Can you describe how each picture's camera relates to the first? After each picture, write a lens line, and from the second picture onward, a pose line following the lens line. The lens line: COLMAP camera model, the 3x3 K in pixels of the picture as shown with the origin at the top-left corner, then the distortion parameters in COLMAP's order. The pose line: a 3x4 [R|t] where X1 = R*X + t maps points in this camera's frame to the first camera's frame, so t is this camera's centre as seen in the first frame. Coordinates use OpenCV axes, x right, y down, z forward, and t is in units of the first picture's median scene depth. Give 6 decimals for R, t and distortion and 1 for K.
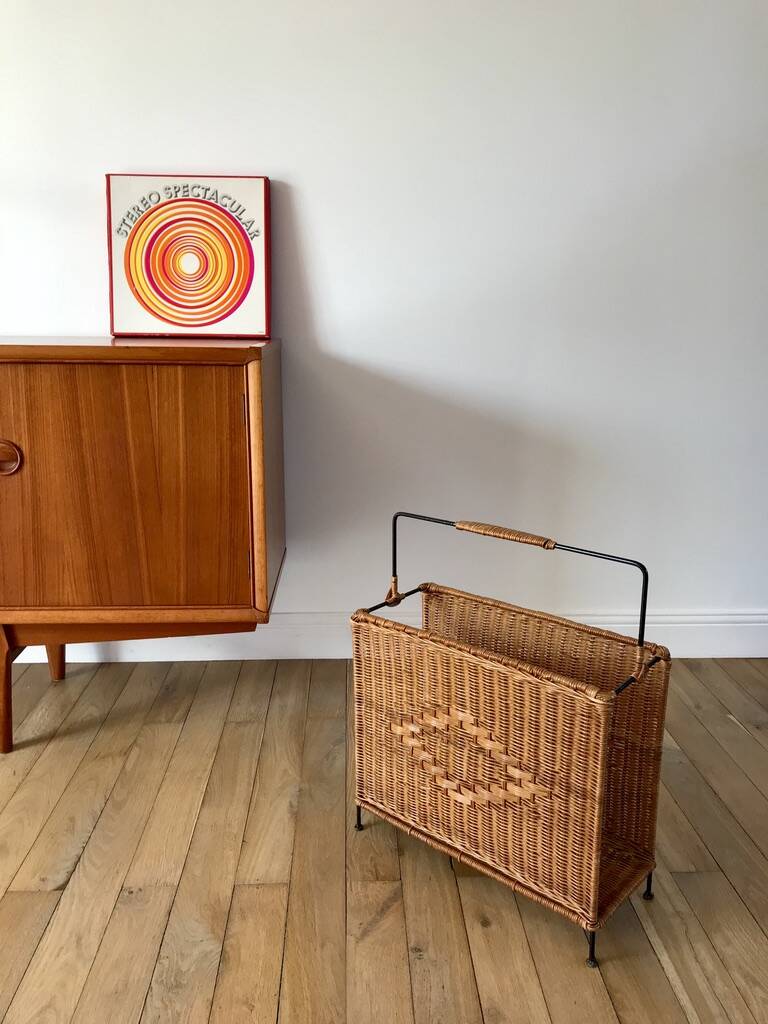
lens RADIAL K [[851.5, 0, 385.9], [0, 851.5, 509.8], [0, 0, 1]] dist [0.048601, -0.052652]
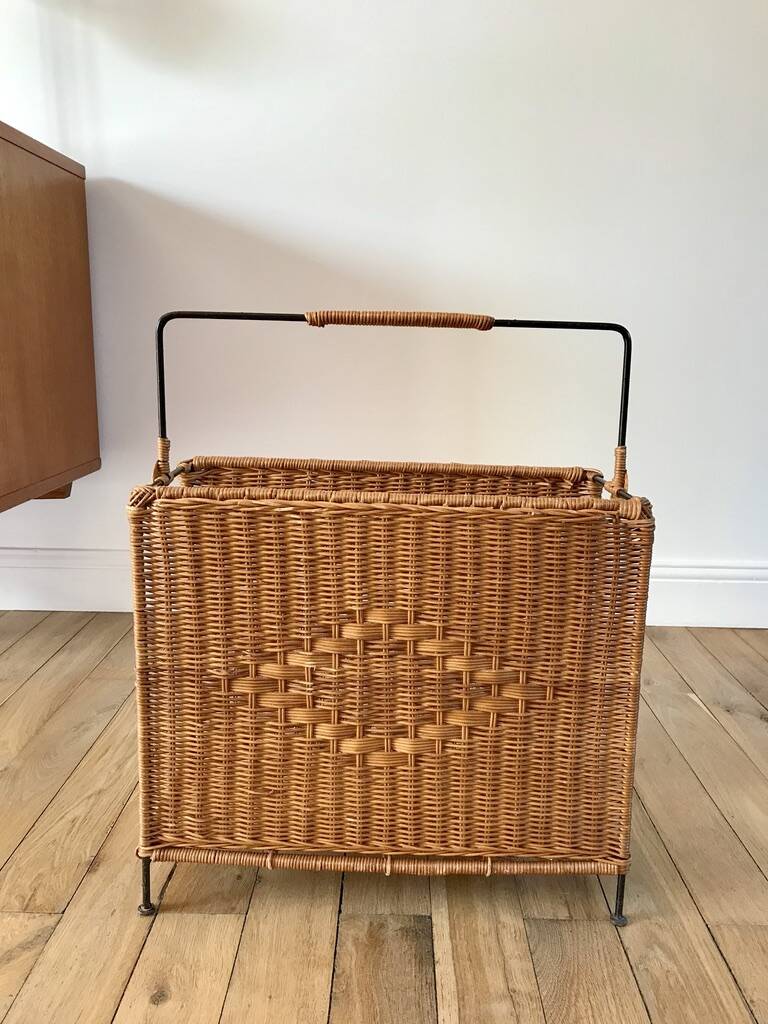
lens RADIAL K [[851.5, 0, 390.3], [0, 851.5, 501.5], [0, 0, 1]] dist [0.048601, -0.052652]
pose [[0.998259, 0.018683, -0.055952, 0.242415], [-0.020925, 0.998991, -0.039746, 0.145895], [0.055153, 0.040848, 0.997642, 0.358148]]
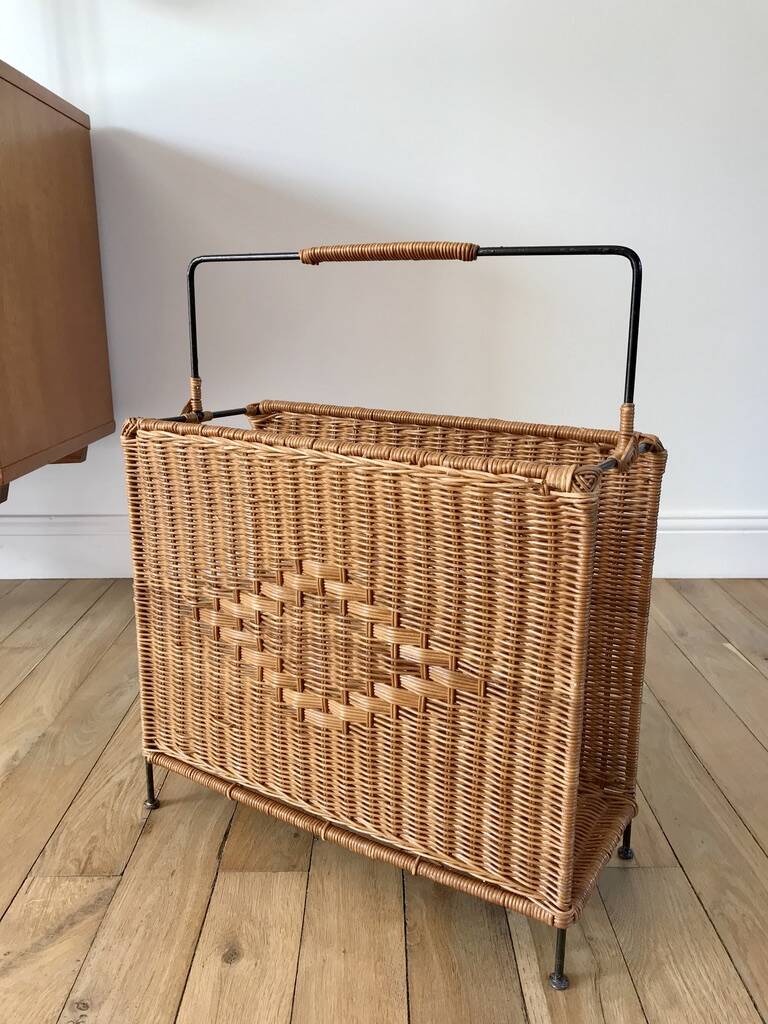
lens RADIAL K [[851.5, 0, 387.2], [0, 851.5, 503.4], [0, 0, 1]] dist [0.048601, -0.052652]
pose [[0.999006, -0.003887, -0.044405, 0.199952], [0.003816, 0.999991, -0.001686, 0.159584], [0.044412, 0.001515, 0.999012, 0.375296]]
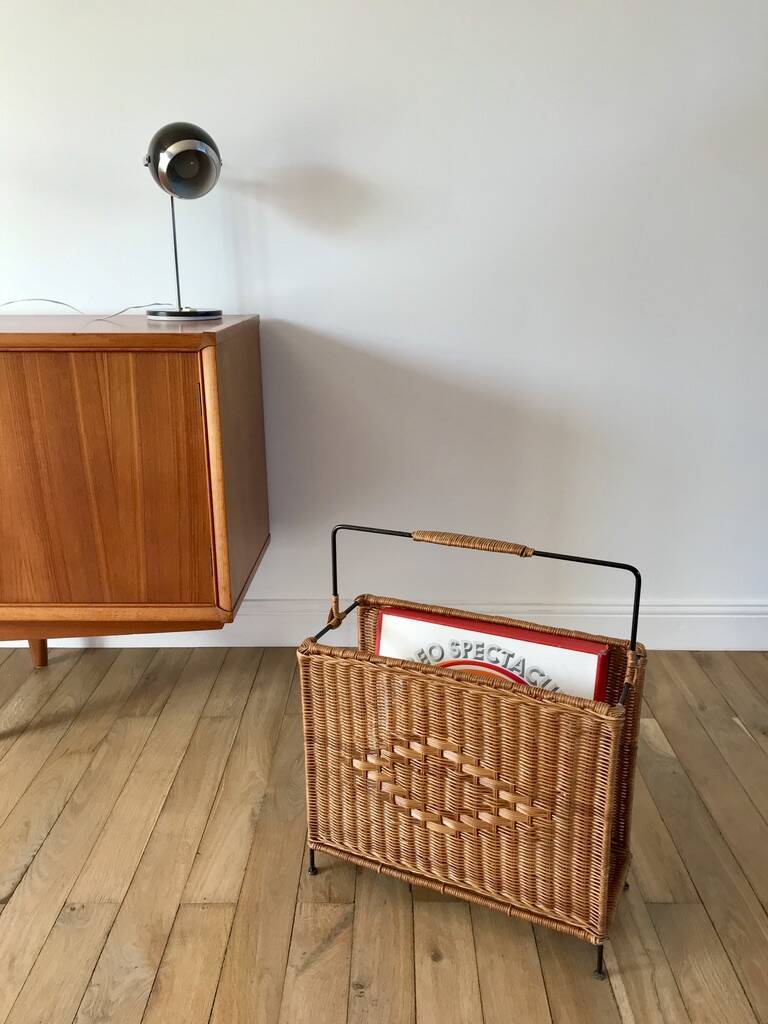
lens RADIAL K [[851.5, 0, 384.3], [0, 851.5, 509.2], [0, 0, 1]] dist [0.048601, -0.052652]
pose [[0.998134, 0.004579, -0.060897, 0.094406], [-0.001191, 0.998455, 0.055554, -0.049609], [0.061057, -0.055378, 0.996597, 0.071883]]
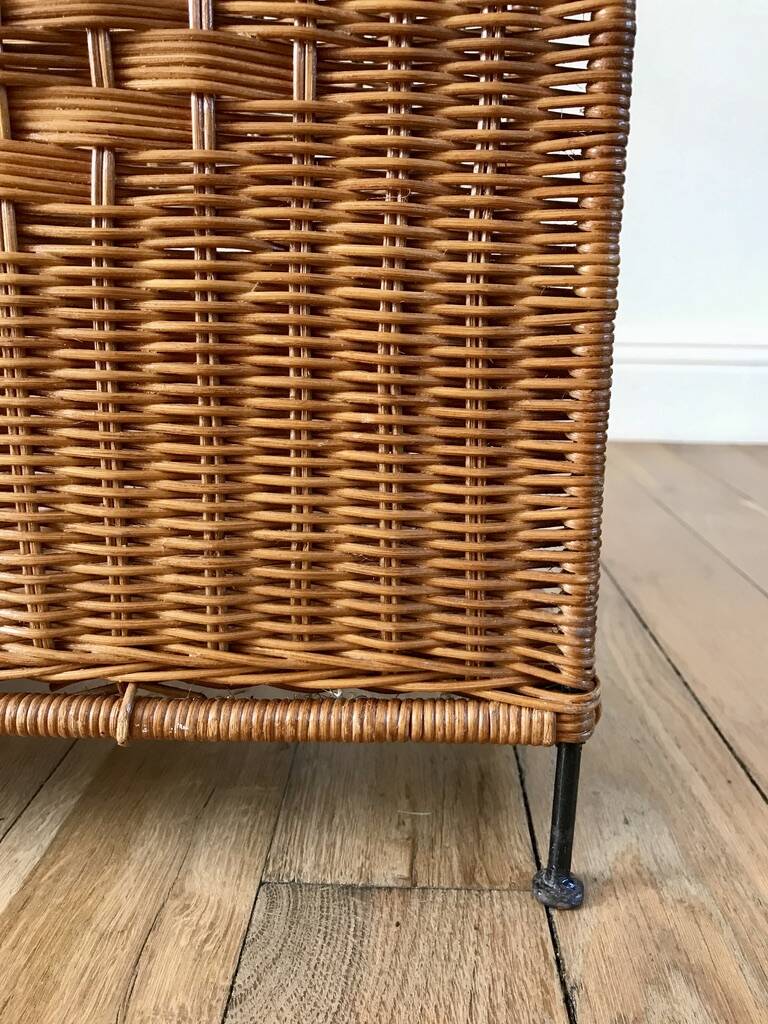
lens RADIAL K [[851.5, 0, 404.0], [0, 851.5, 514.9], [0, 0, 1]] dist [0.048601, -0.052652]
pose [[0.997225, 0.027578, -0.069148, 0.338315], [-0.026717, 0.999554, 0.013349, 0.306720], [0.069485, -0.011464, 0.997517, 0.740514]]
